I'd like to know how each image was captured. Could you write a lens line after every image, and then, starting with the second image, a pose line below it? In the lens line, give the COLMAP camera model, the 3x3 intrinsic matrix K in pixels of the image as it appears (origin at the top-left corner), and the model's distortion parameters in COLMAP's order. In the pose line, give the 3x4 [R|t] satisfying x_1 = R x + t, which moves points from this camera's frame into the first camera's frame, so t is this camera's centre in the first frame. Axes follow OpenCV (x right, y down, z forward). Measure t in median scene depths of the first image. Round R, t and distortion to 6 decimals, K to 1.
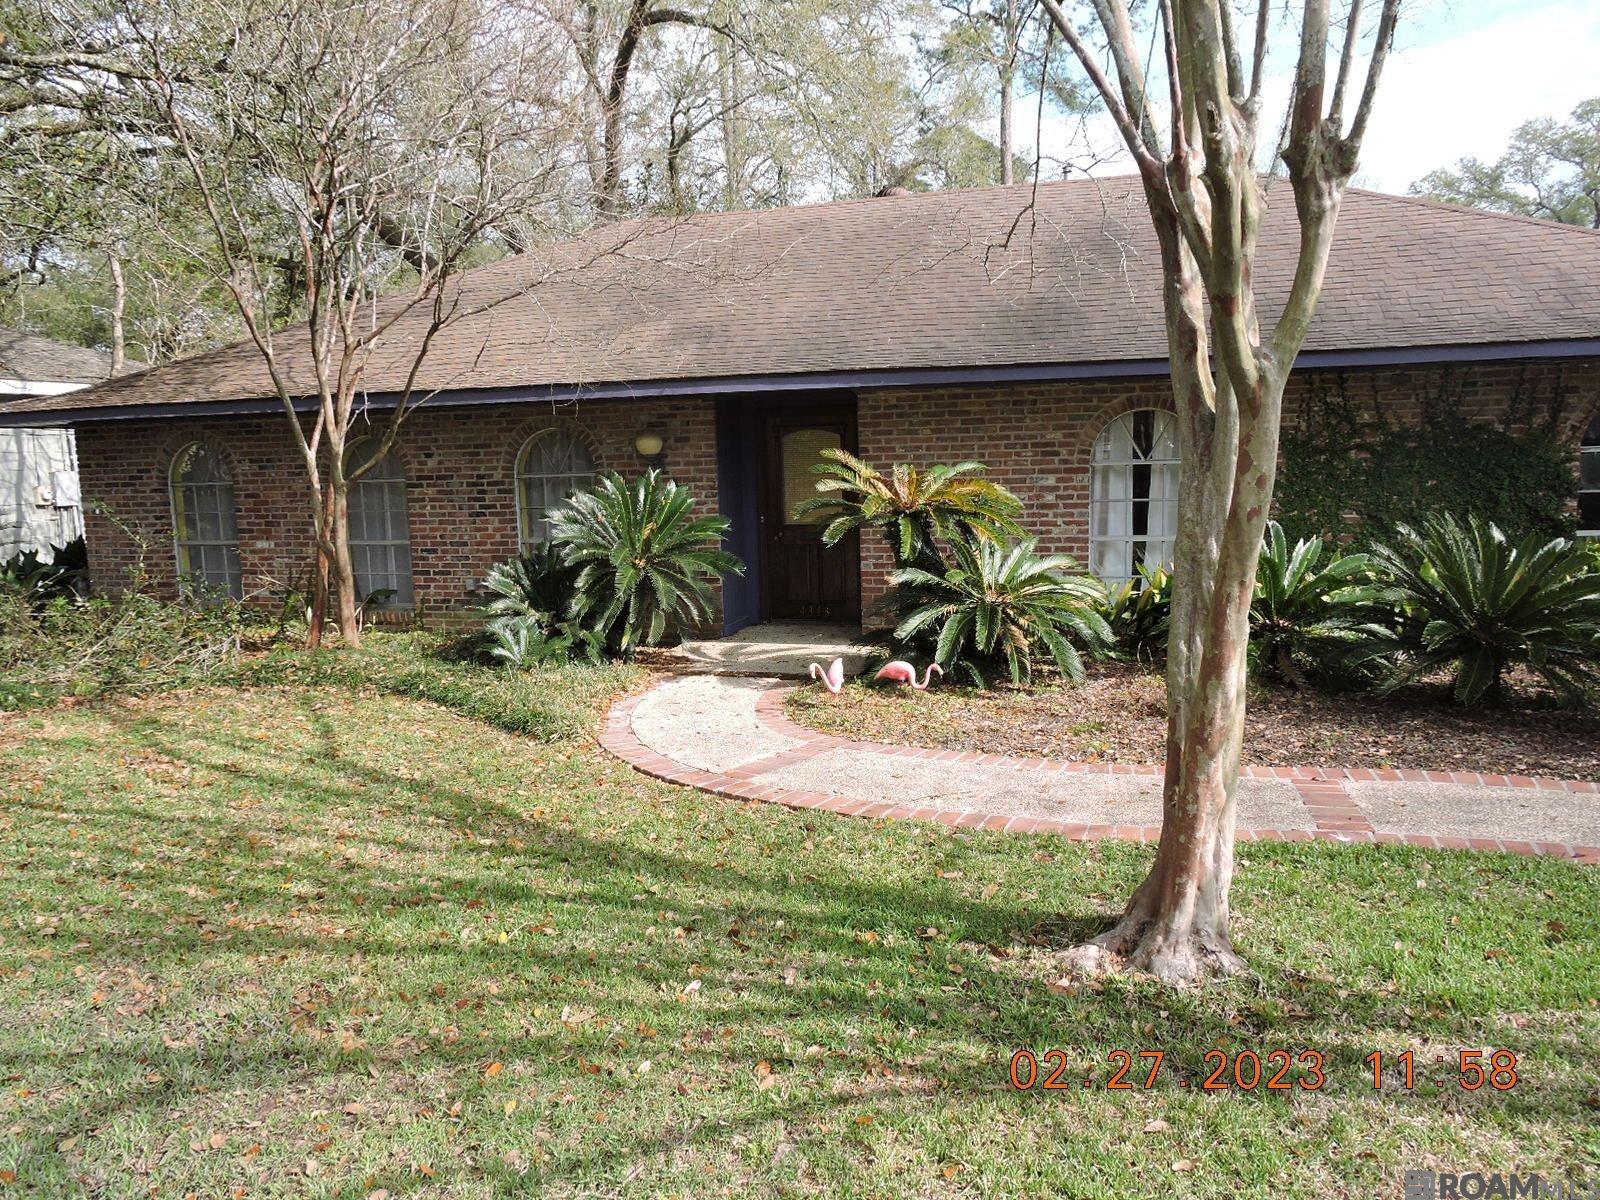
lens RADIAL K [[1213.6, 0, 804.2], [0, 1213.6, 570.0], [0, 0, 1]] dist [-0.006227, 0.067672]
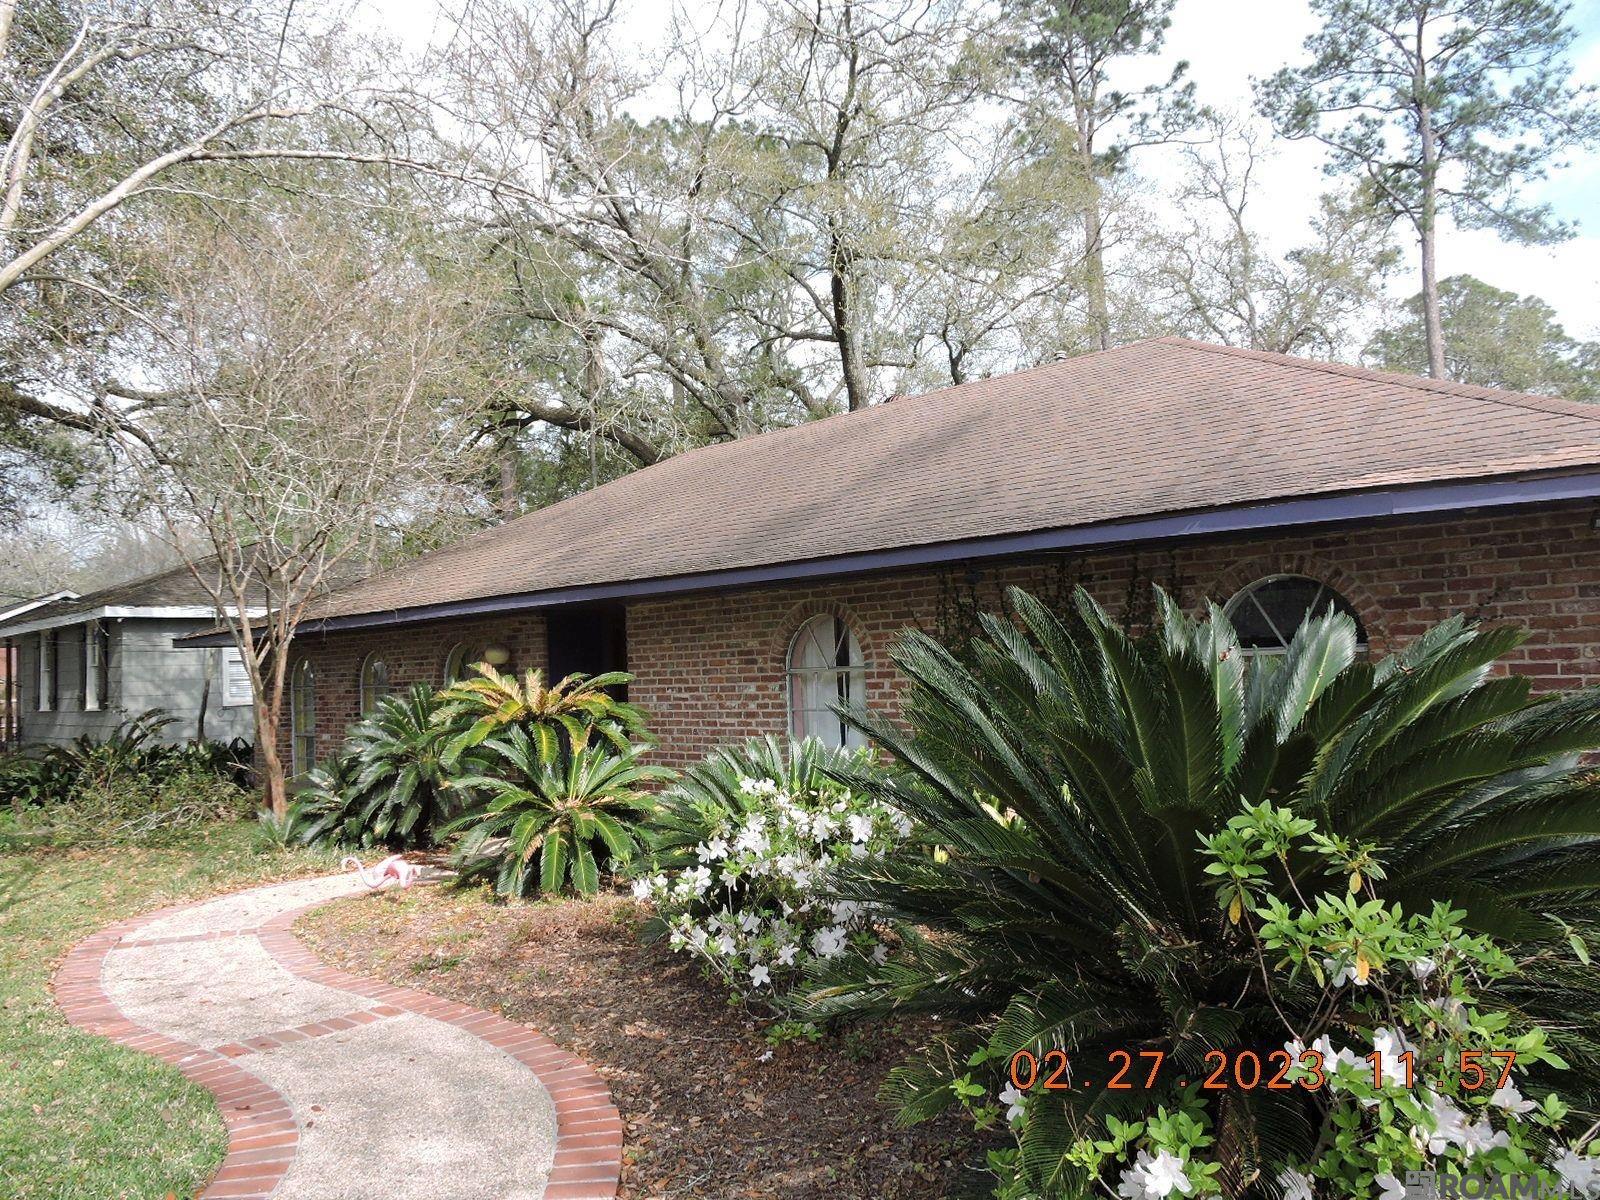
lens RADIAL K [[1213.6, 0, 804.2], [0, 1213.6, 570.0], [0, 0, 1]] dist [-0.006227, 0.067672]
pose [[0.881162, -0.045027, -0.470665, 0.709129], [-0.028986, 0.988438, -0.148826, -0.023647], [0.471925, 0.144783, 0.869669, 0.147970]]
